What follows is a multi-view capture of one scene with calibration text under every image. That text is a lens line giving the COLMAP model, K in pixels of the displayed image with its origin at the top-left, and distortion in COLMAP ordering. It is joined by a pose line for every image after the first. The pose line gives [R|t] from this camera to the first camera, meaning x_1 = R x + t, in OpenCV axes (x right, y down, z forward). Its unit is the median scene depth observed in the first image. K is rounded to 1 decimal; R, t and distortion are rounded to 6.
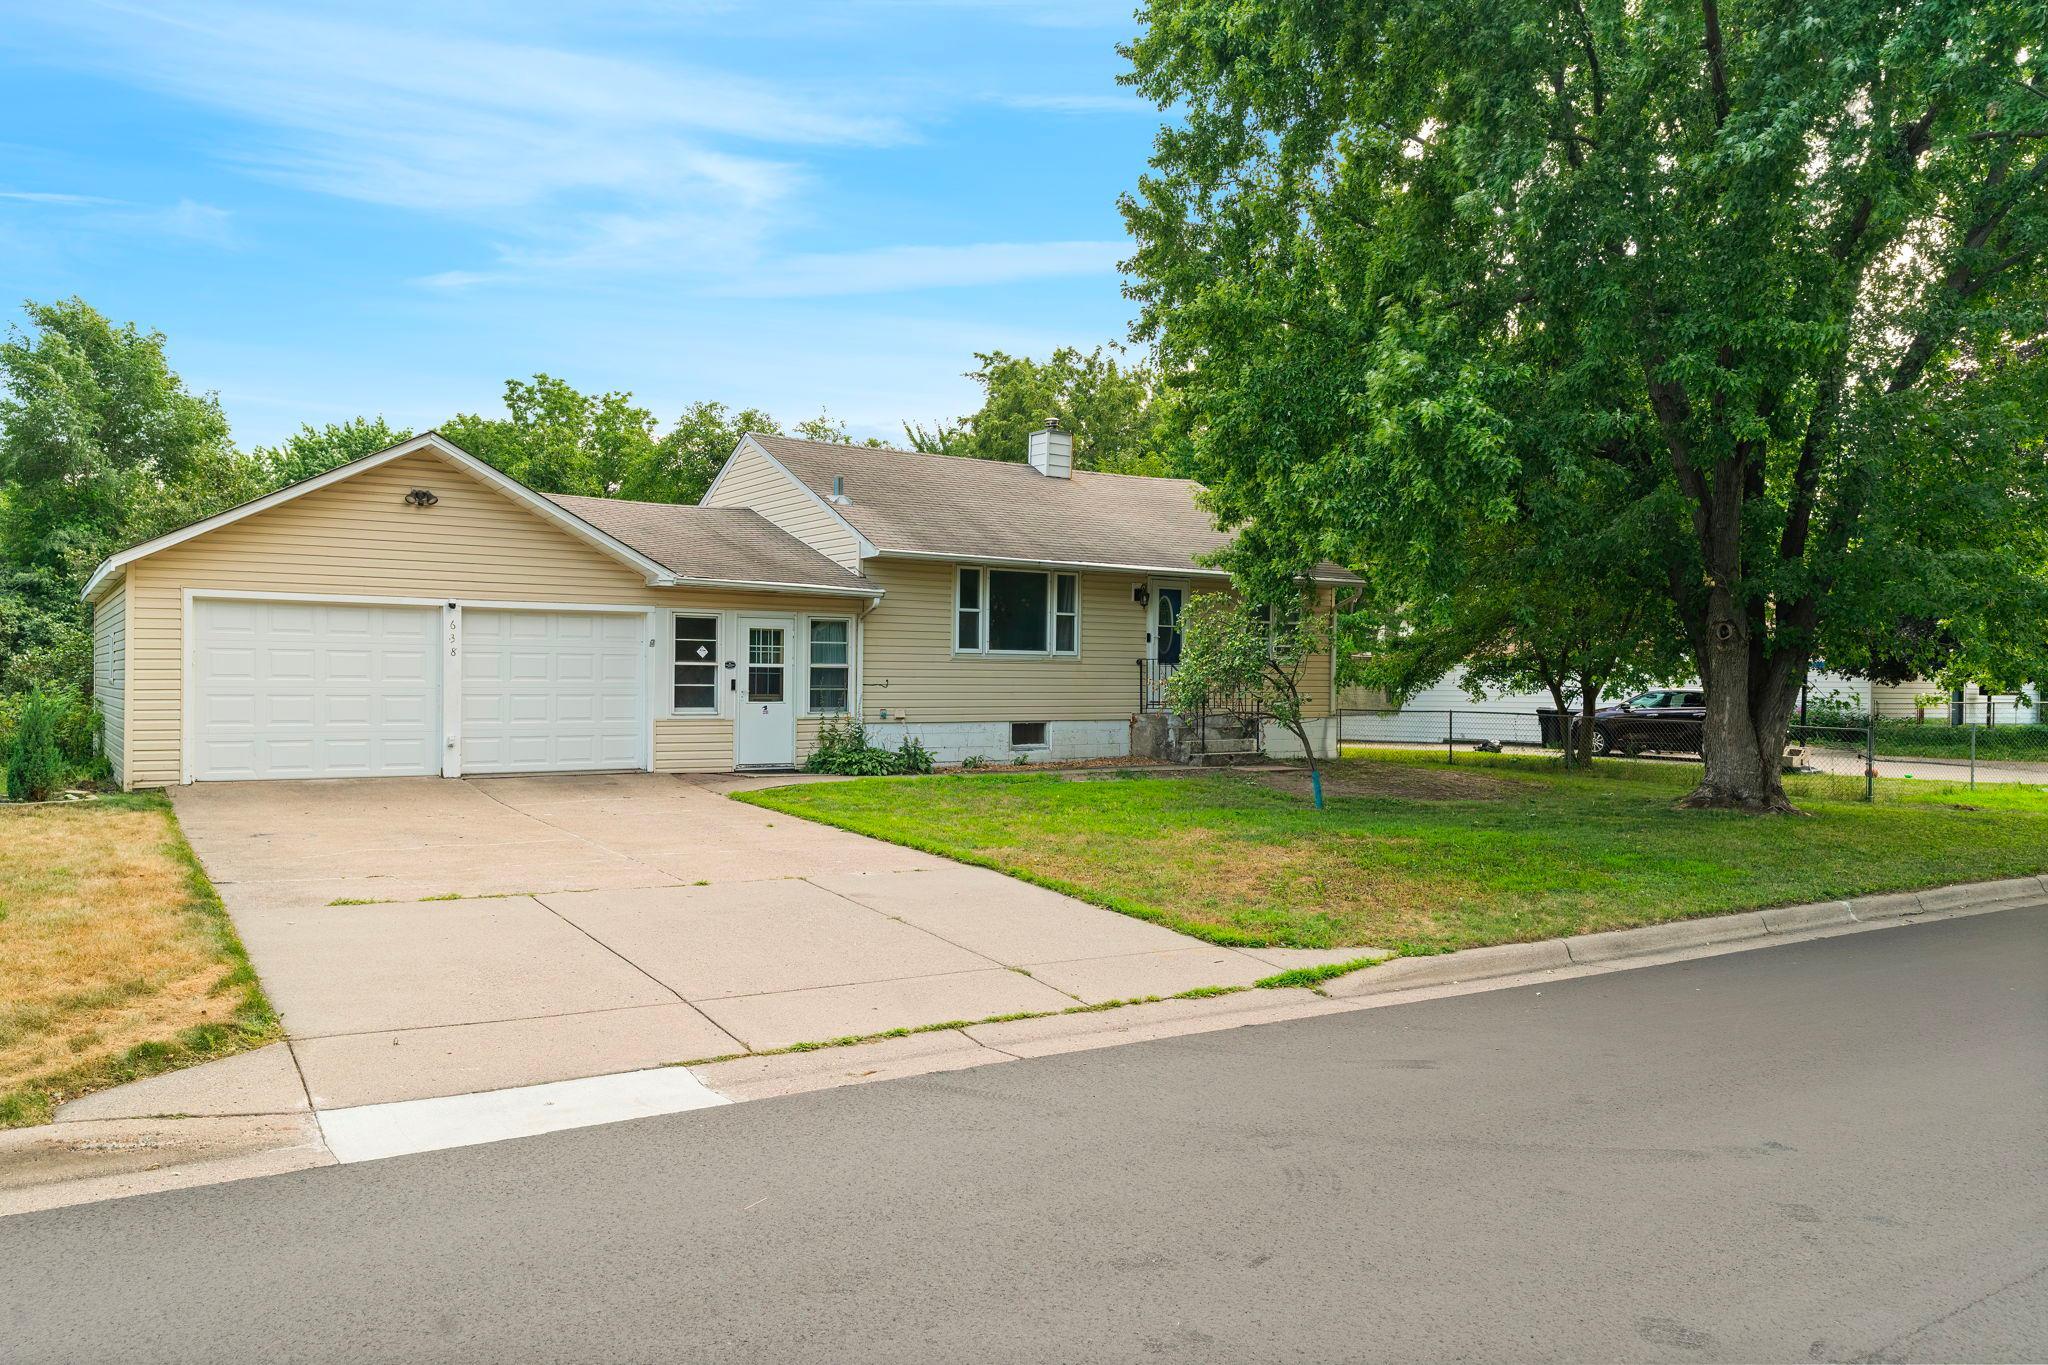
lens RADIAL K [[1477.1, 0, 1024.0], [0, 1477.1, 682.5], [0, 0, 1]] dist [-0.046961, 0.046285]
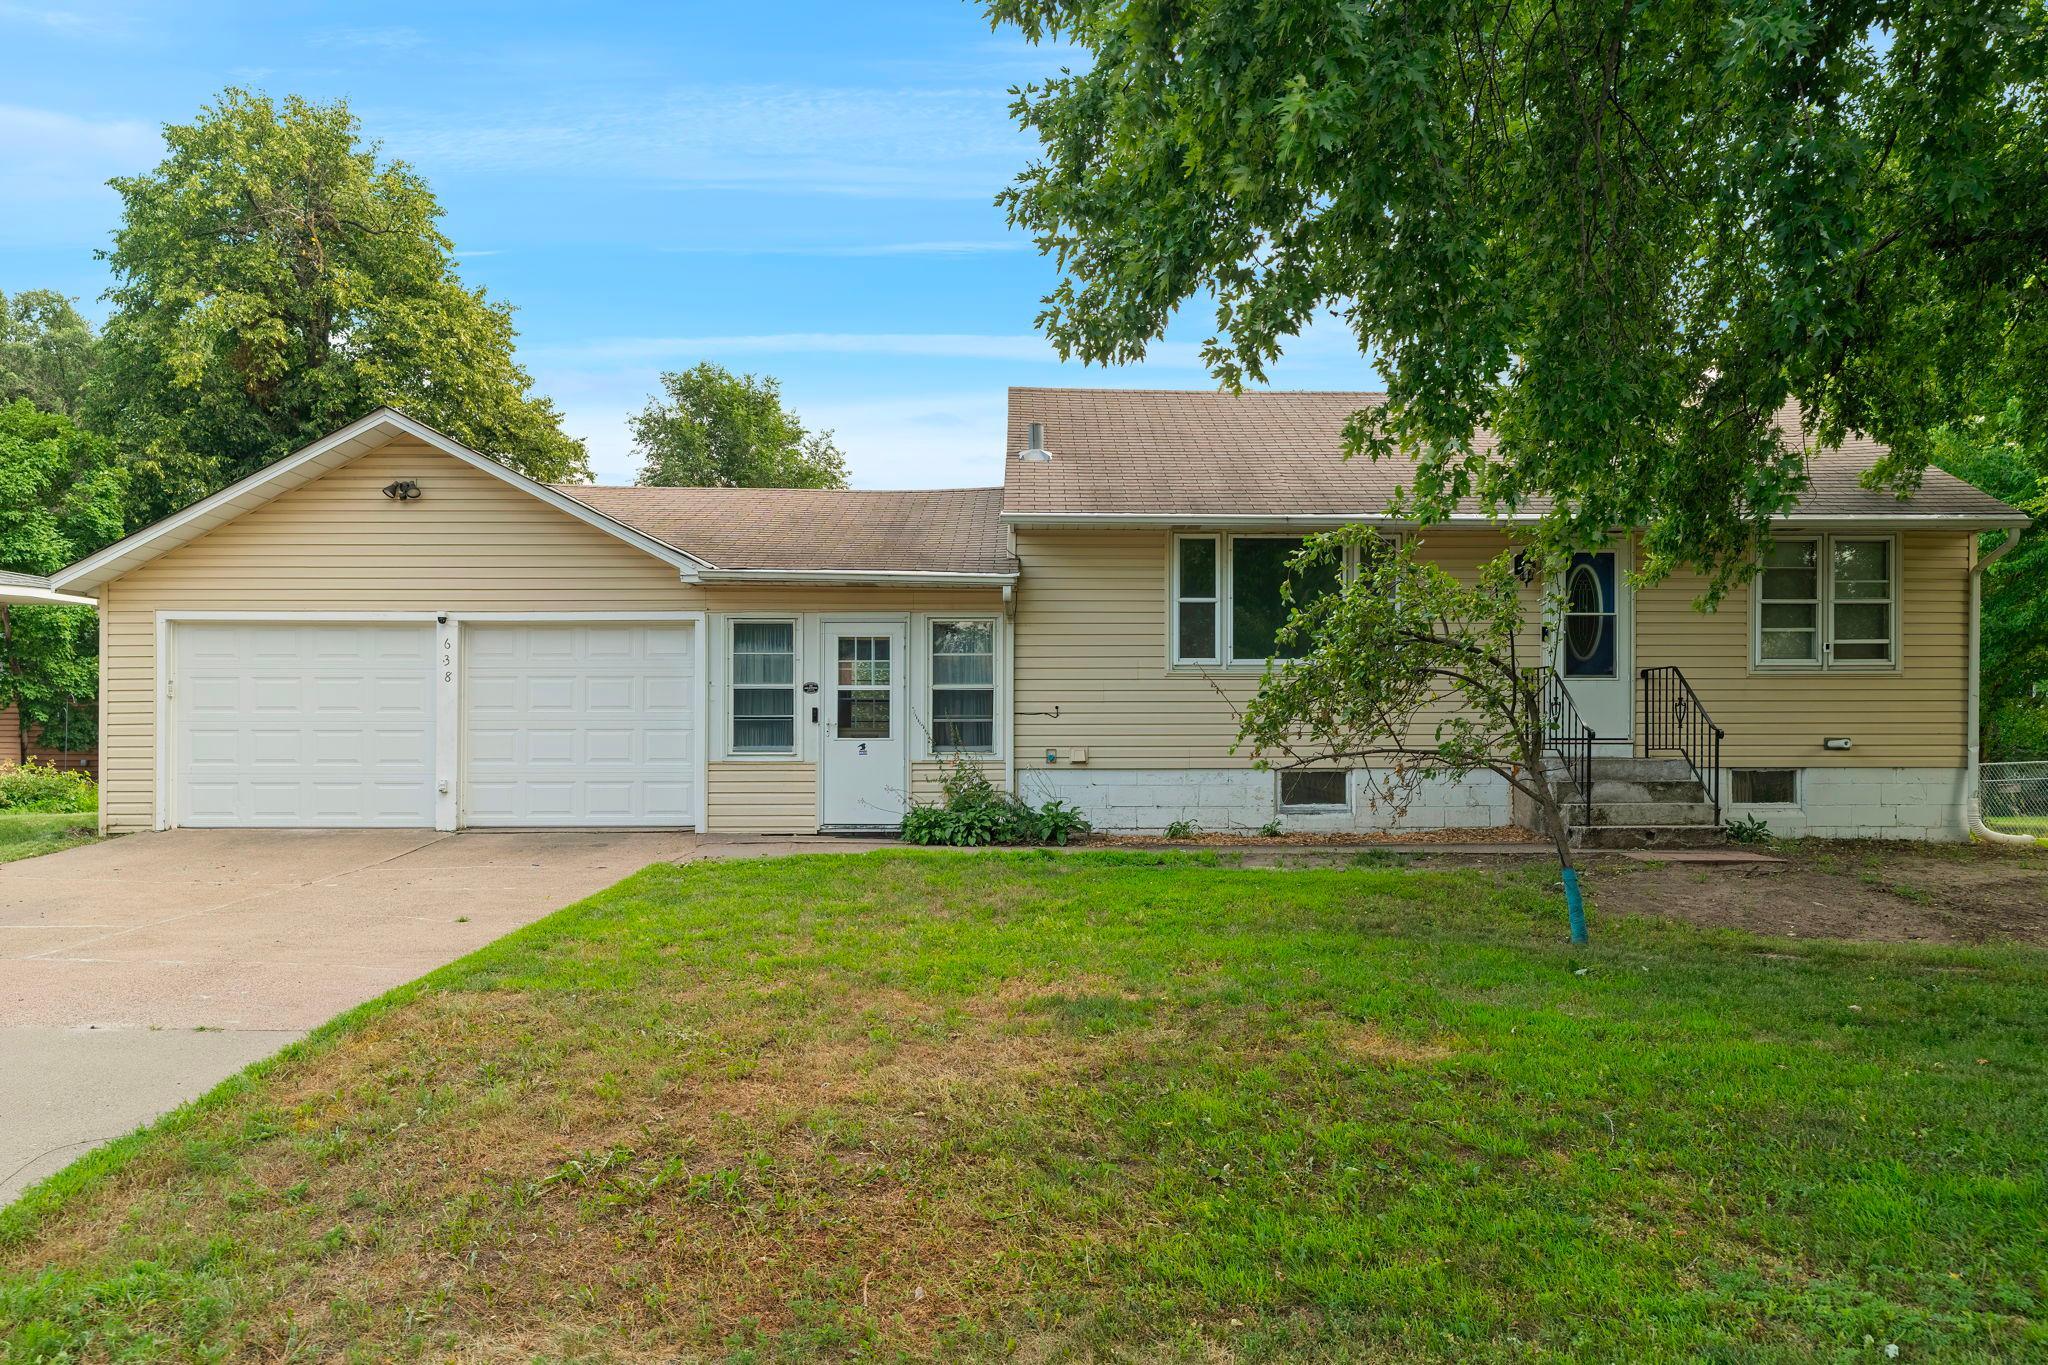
lens RADIAL K [[1527.6, 0, 984.8], [0, 1527.6, 722.7], [0, 0, 1]] dist [-0.035394, 0.066746]
pose [[0.826812, -0.008279, -0.562417, 0.284785], [0.006988, 0.999966, -0.004446, 0.008908], [0.562435, -0.000255, 0.826842, 0.402716]]
